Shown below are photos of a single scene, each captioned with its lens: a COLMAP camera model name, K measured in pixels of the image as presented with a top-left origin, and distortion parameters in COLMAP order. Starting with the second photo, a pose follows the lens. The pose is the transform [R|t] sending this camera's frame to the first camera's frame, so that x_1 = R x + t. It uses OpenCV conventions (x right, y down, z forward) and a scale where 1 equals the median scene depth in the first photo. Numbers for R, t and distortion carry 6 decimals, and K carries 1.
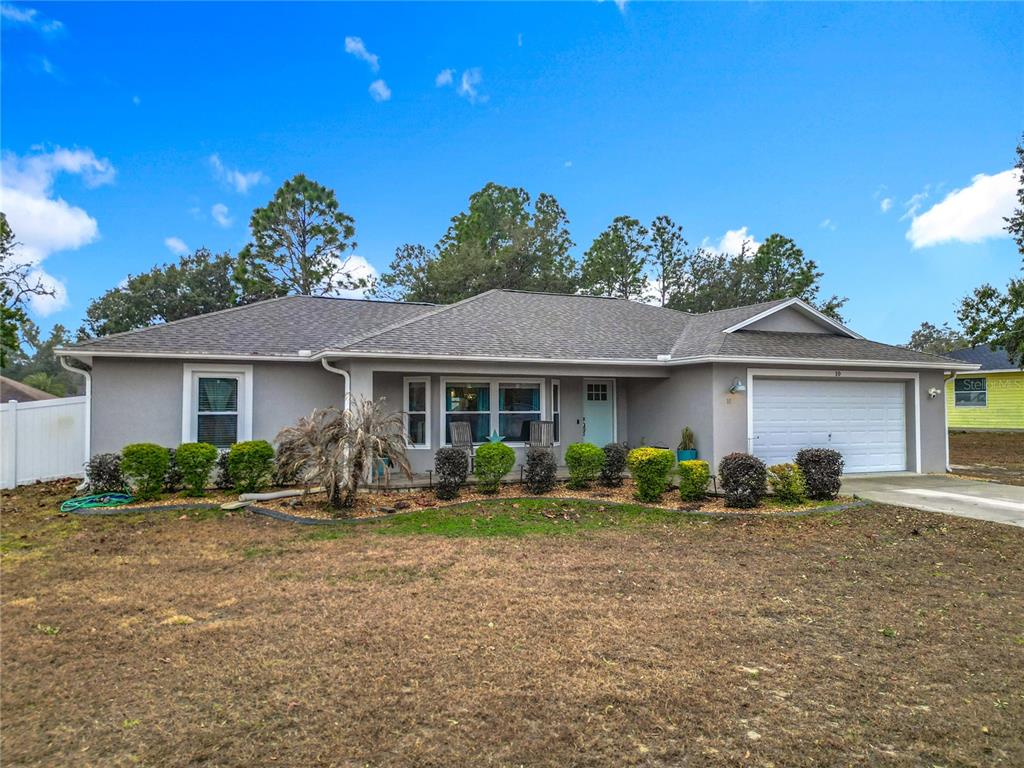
lens RADIAL K [[790.0, 0, 521.5], [0, 790.0, 386.8], [0, 0, 1]] dist [0.060620, -0.061879]
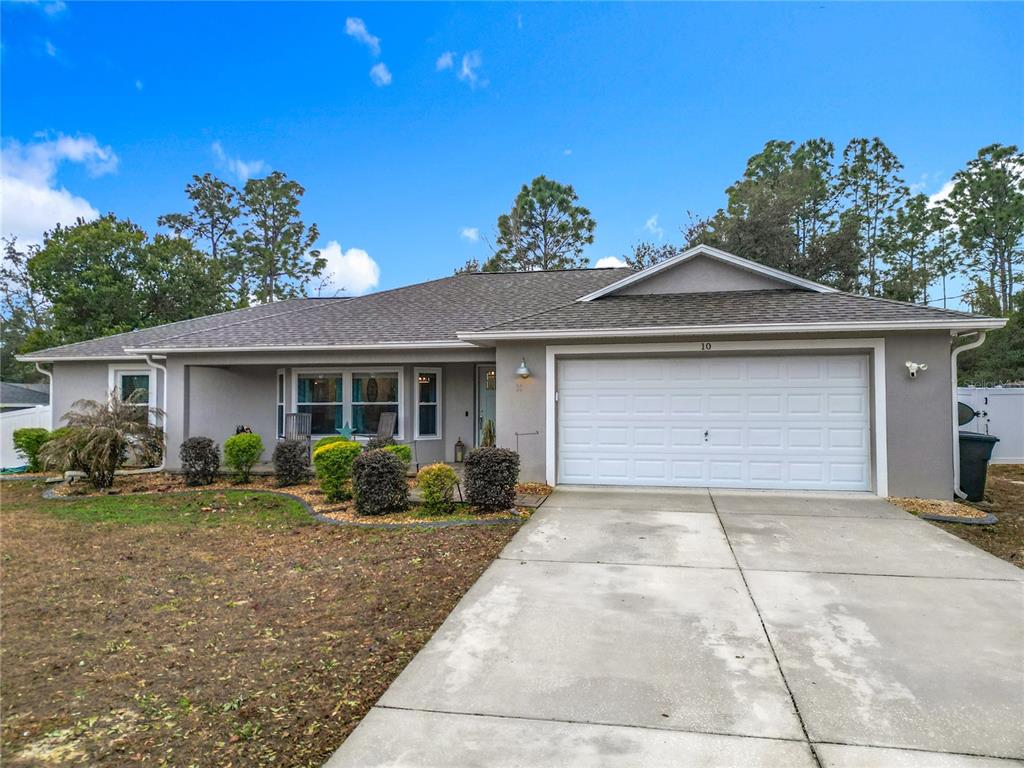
lens RADIAL K [[790.0, 0, 490.7], [0, 790.0, 383.9], [0, 0, 1]] dist [0.060620, -0.061879]
pose [[0.787289, -0.017748, -0.616329, 0.713996], [0.022138, 0.999755, -0.000511, 0.013559], [0.616187, -0.013242, 0.787489, 0.346152]]
